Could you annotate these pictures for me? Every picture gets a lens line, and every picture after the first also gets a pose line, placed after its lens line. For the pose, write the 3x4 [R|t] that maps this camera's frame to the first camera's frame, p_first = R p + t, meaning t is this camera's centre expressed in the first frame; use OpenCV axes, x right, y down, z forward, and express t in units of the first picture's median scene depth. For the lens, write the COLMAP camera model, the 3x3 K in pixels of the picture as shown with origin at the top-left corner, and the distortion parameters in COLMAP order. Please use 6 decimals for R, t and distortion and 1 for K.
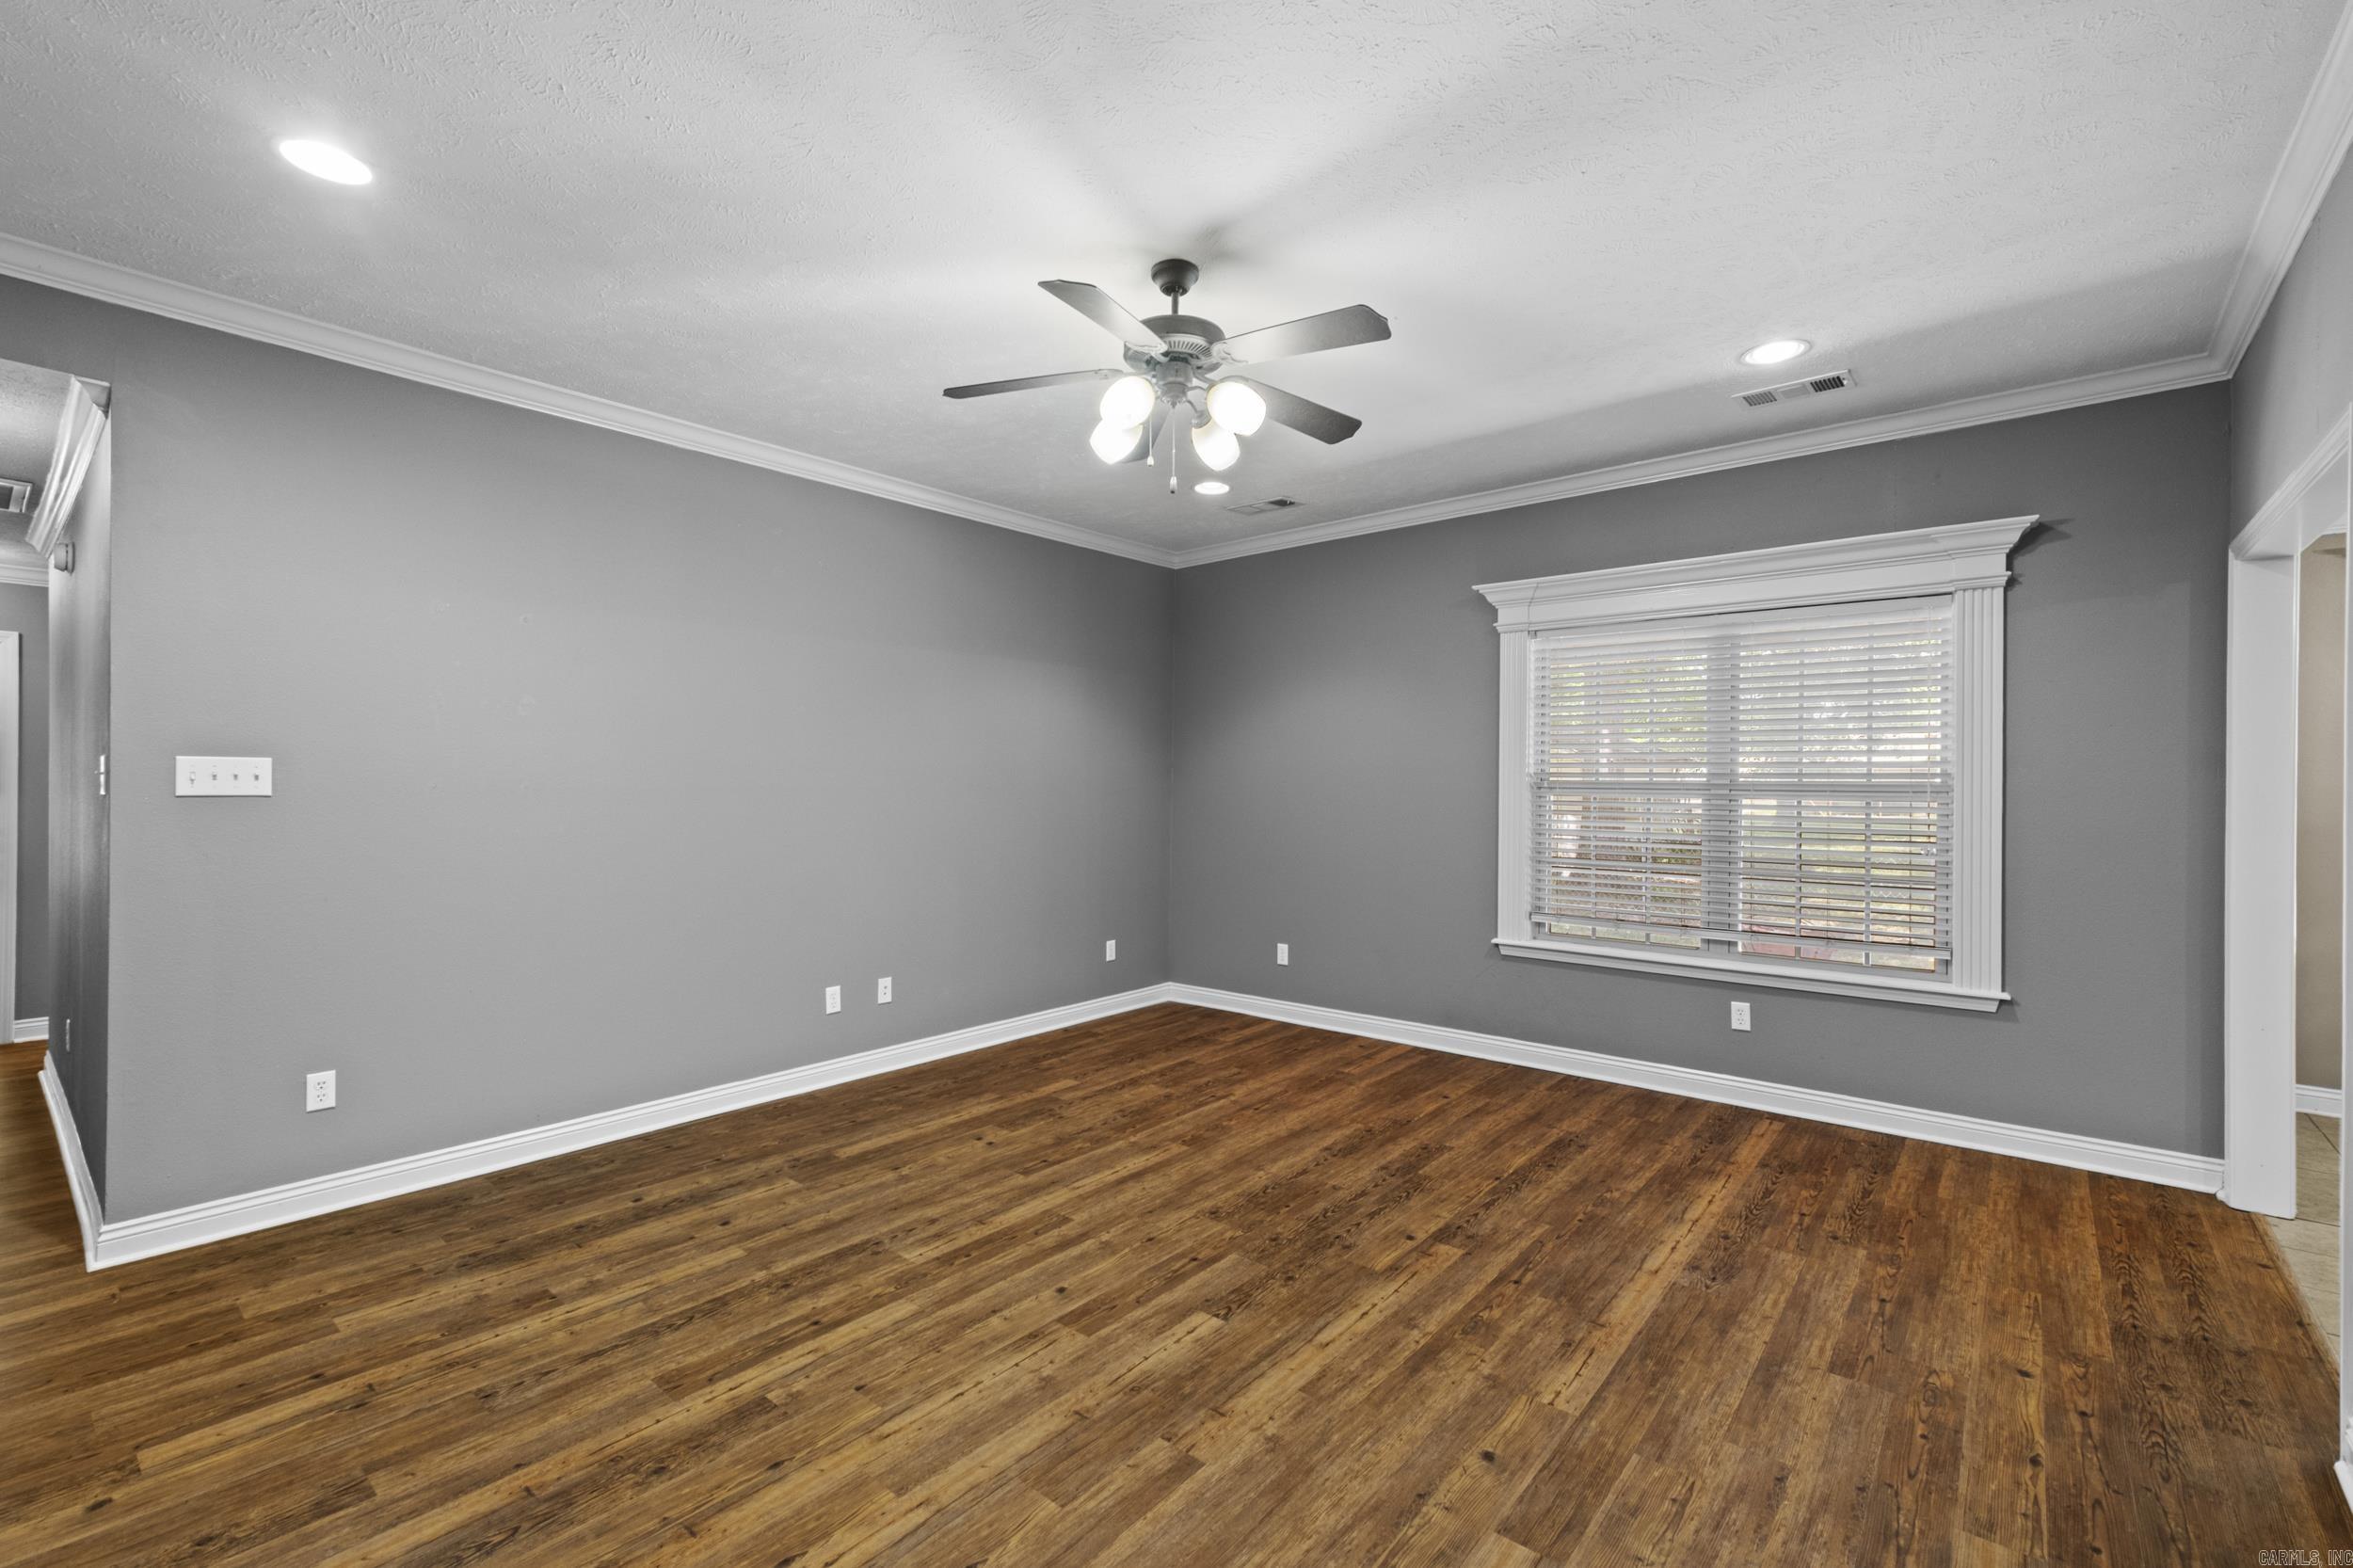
lens RADIAL K [[1013.6, 0, 1154.7], [0, 1013.6, 798.2], [0, 0, 1]] dist [0.007017, -0.001705]
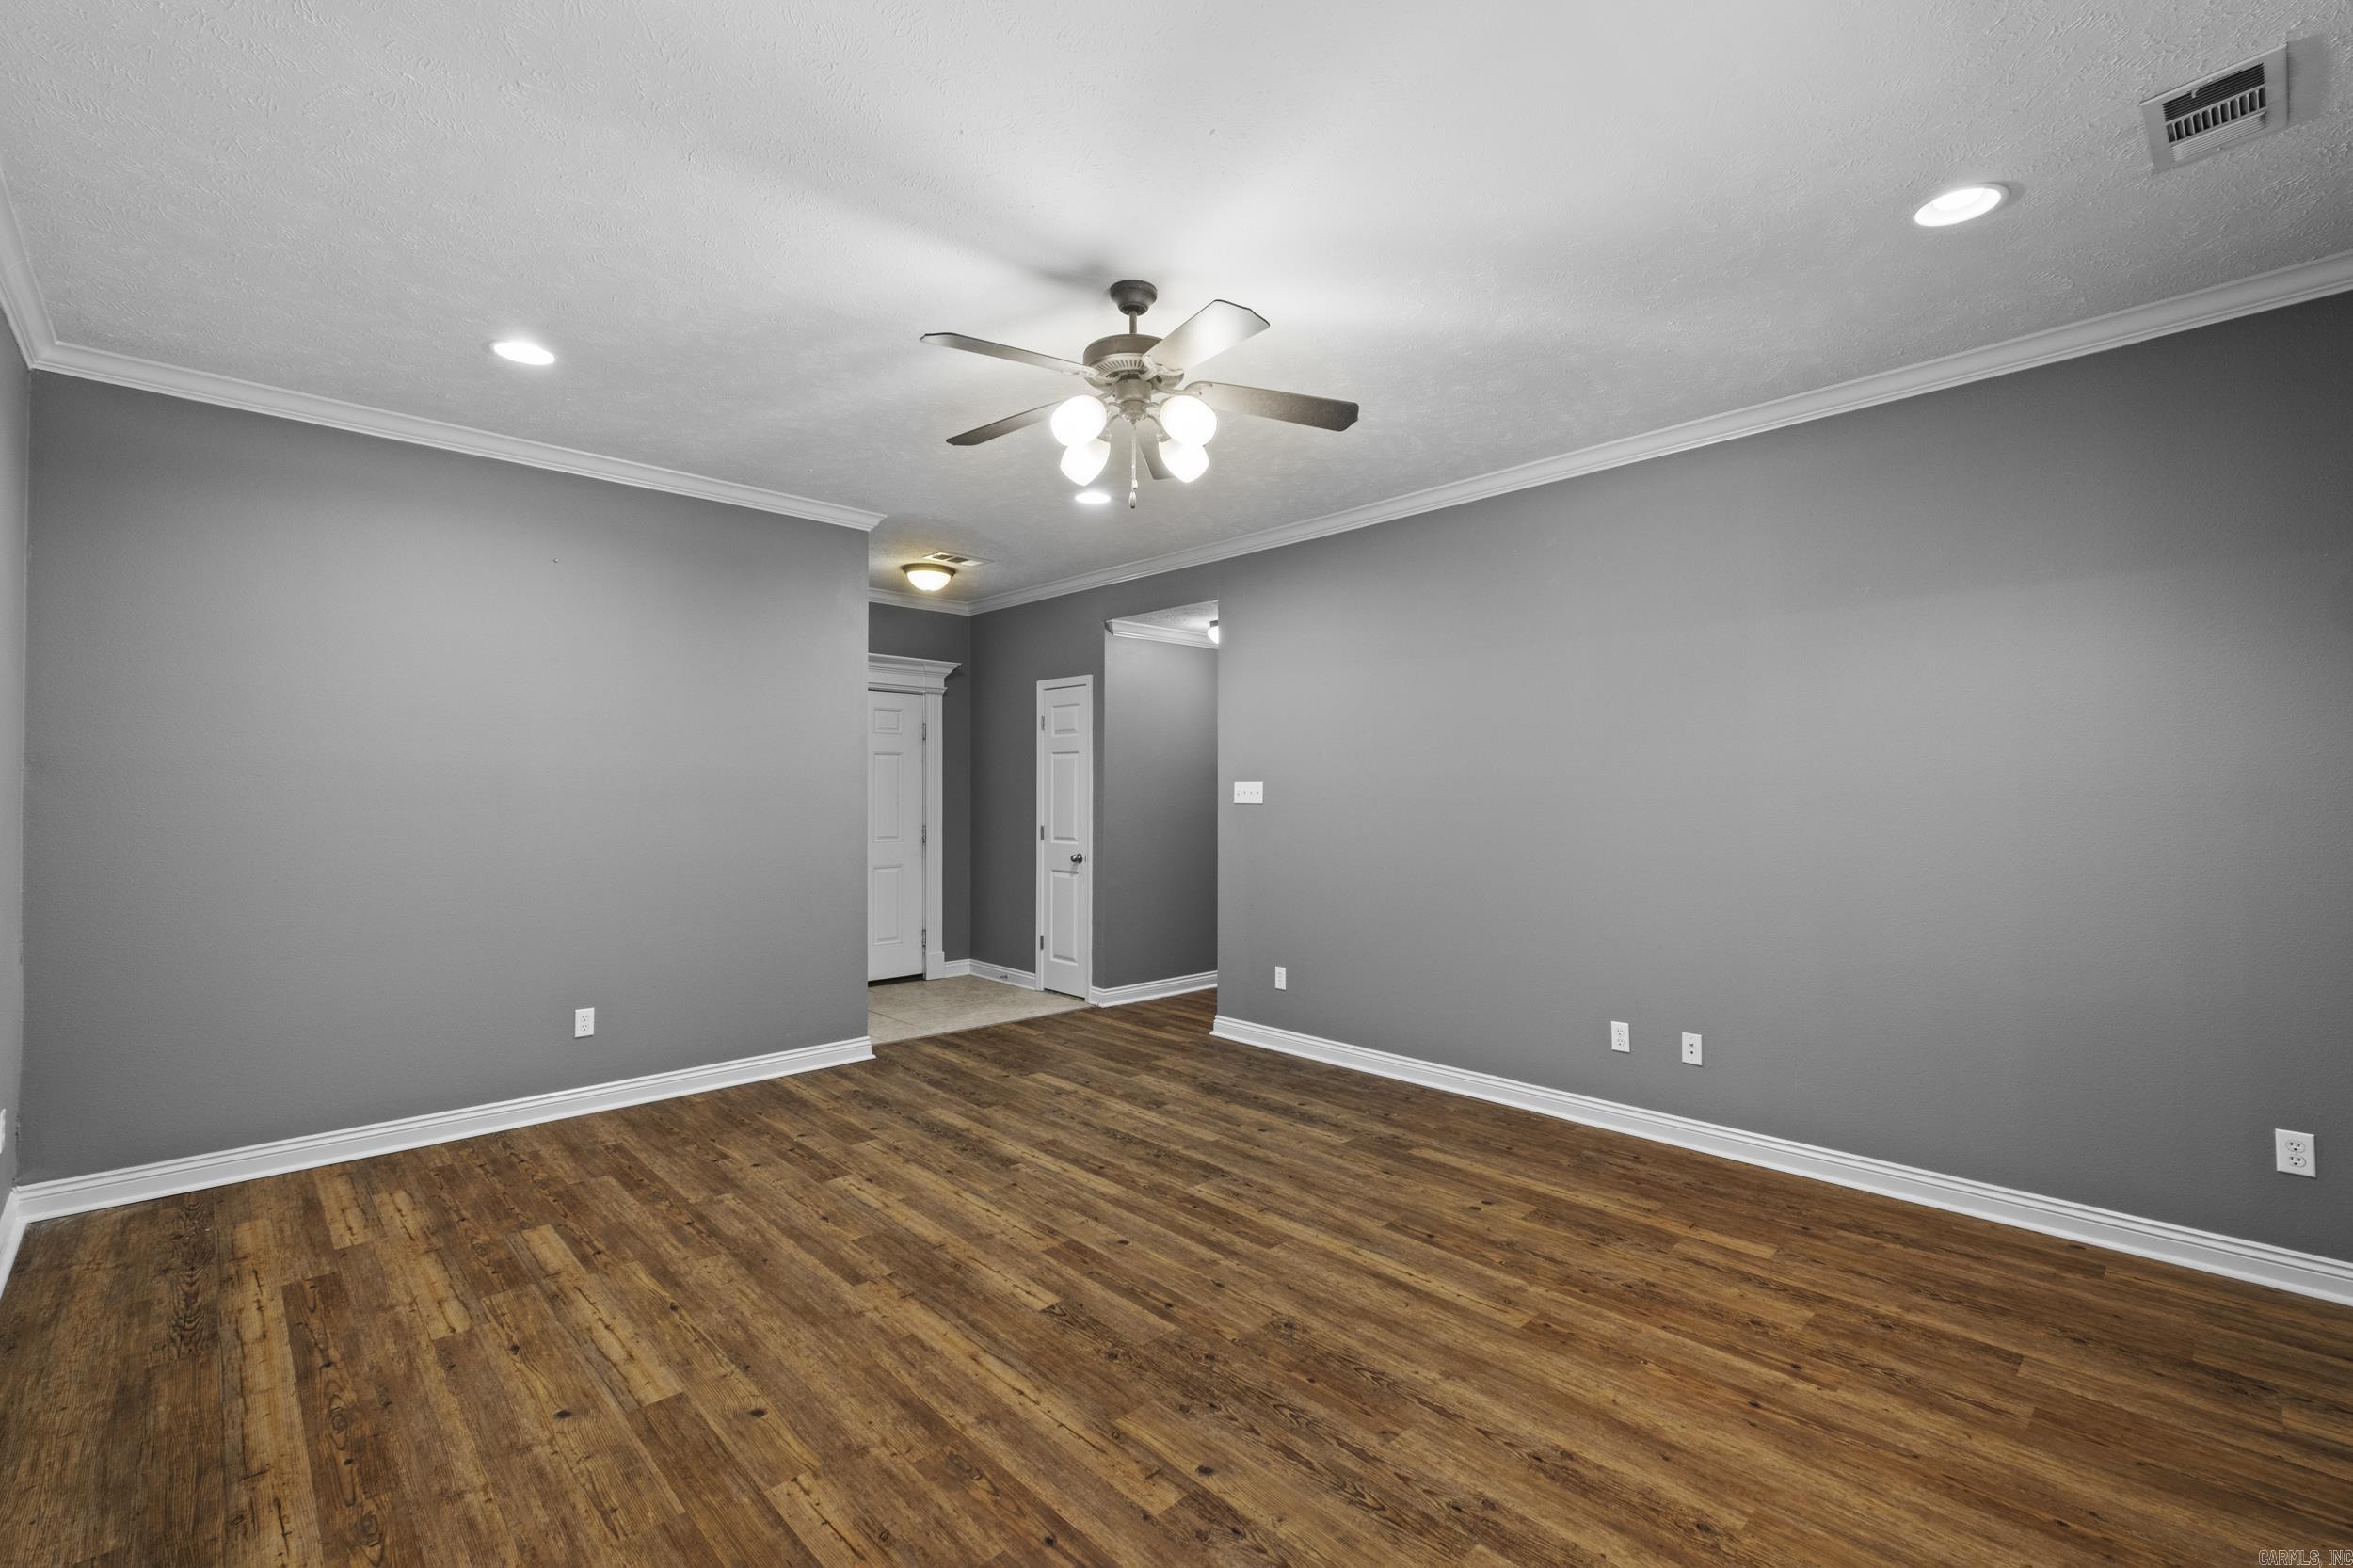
lens RADIAL K [[1013.6, 0, 1169.7], [0, 1013.6, 786.0], [0, 0, 1]] dist [0.007017, -0.001705]
pose [[-0.100237, -0.011893, -0.994893, 0.947821], [-0.013112, 0.999858, -0.010631, -0.011507], [0.994877, 0.011979, -0.100378, 1.062123]]
